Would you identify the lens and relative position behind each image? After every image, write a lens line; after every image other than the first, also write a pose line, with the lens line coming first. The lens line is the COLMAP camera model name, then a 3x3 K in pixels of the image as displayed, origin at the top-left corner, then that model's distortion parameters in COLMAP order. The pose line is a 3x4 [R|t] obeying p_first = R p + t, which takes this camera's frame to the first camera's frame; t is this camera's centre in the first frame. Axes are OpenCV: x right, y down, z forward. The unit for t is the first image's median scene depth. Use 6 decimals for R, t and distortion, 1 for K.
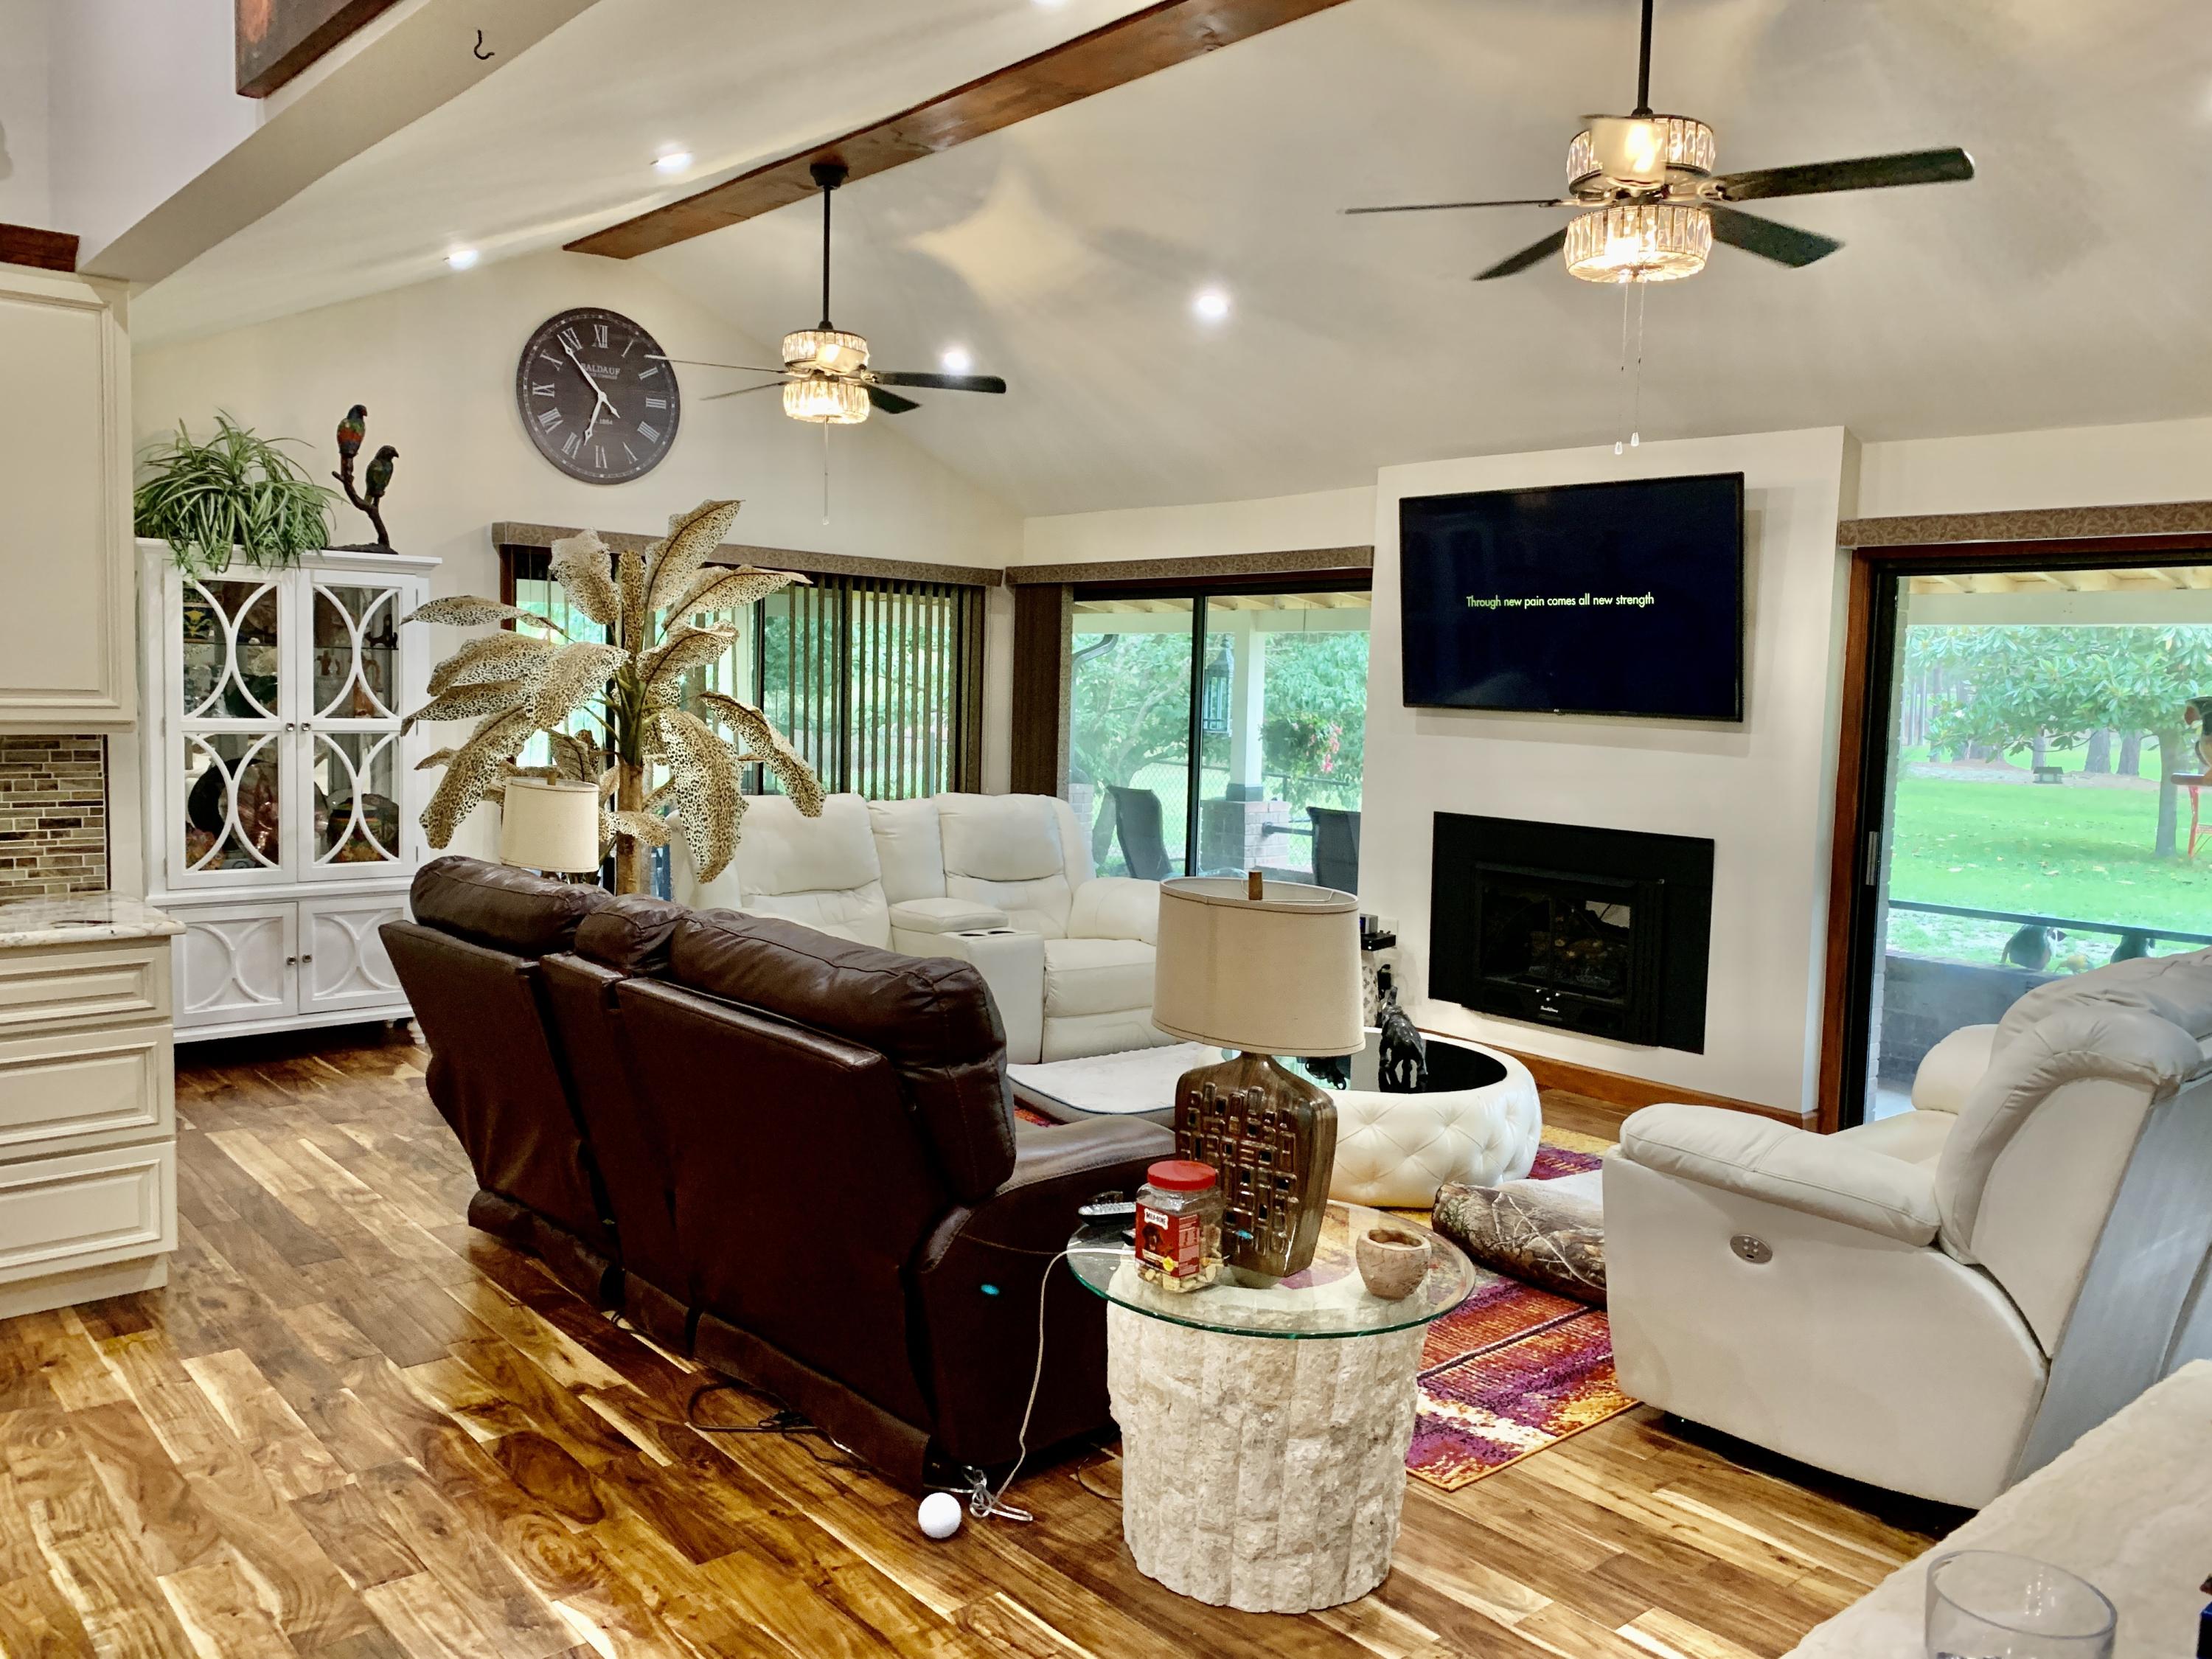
lens RADIAL K [[1690.0, 0, 1106.0], [0, 1690.0, 829.5], [0, 0, 1]] dist [0.030159, -0.063328]
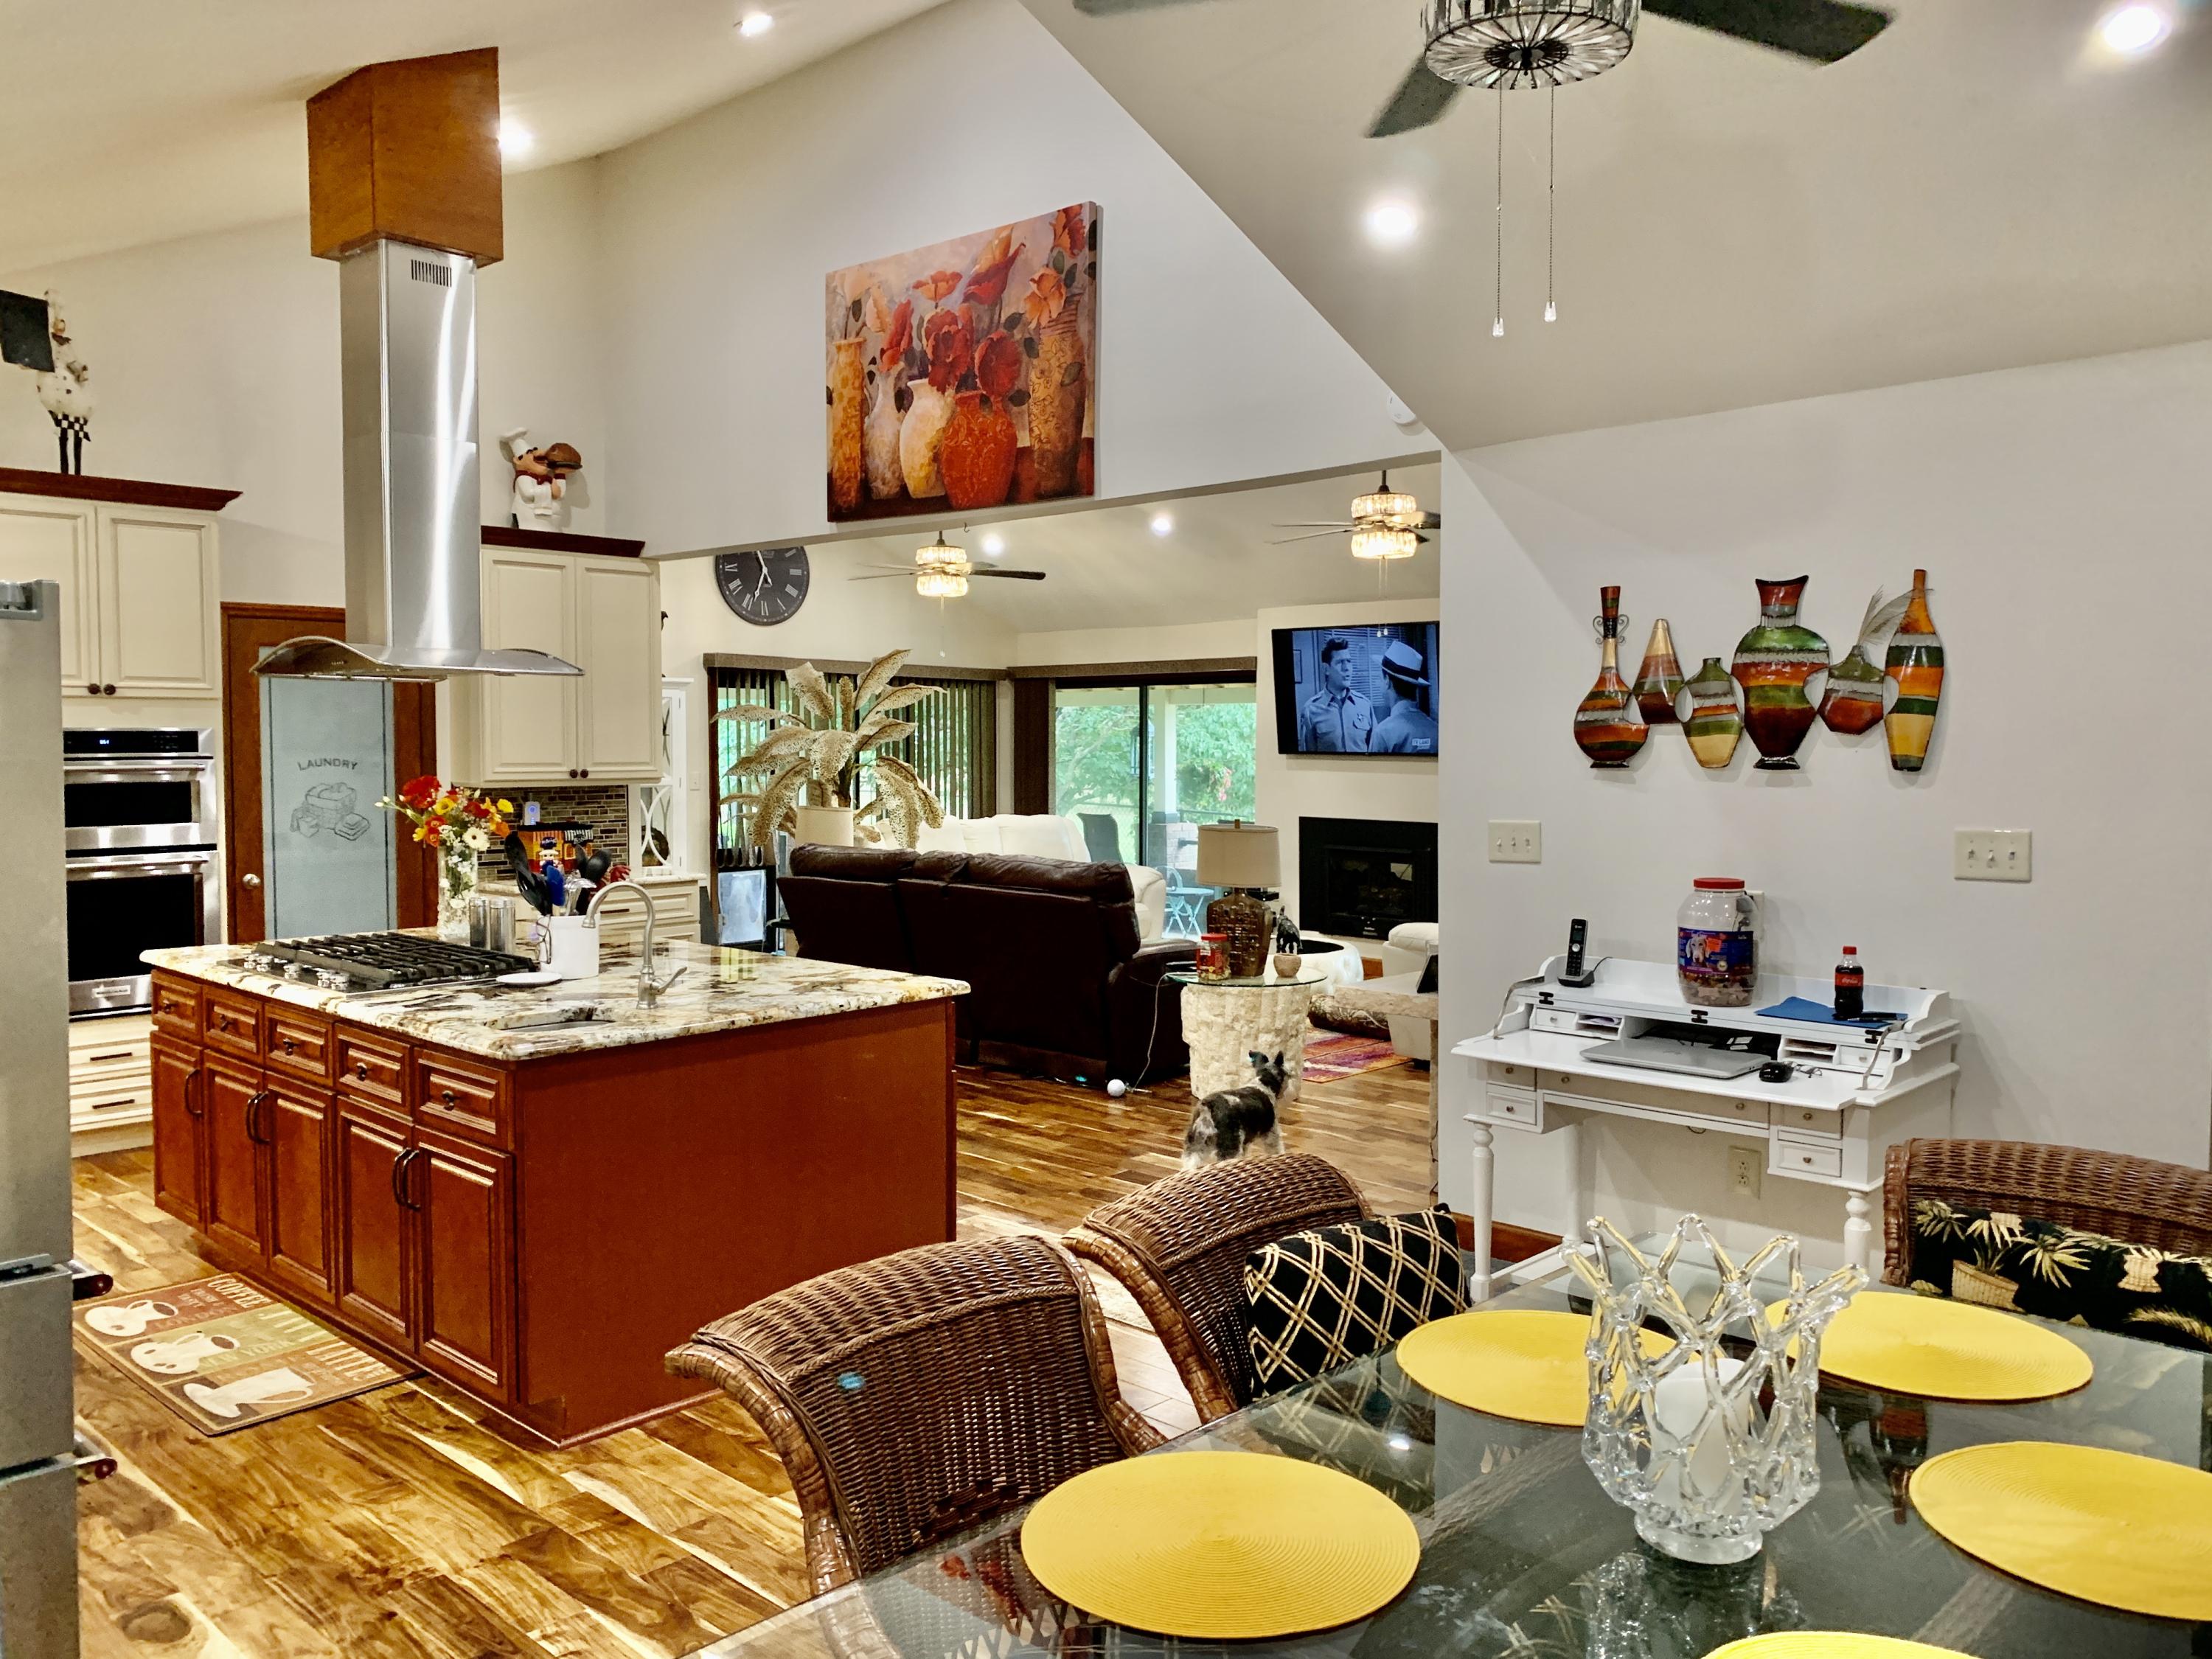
lens RADIAL K [[1690.0, 0, 1106.0], [0, 1690.0, 829.5], [0, 0, 1]] dist [0.030159, -0.063328]
pose [[0.995963, -0.029714, 0.084701, -0.127887], [0.032391, 0.999012, -0.030416, 0.043682], [-0.083713, 0.033037, 0.995942, -0.598946]]
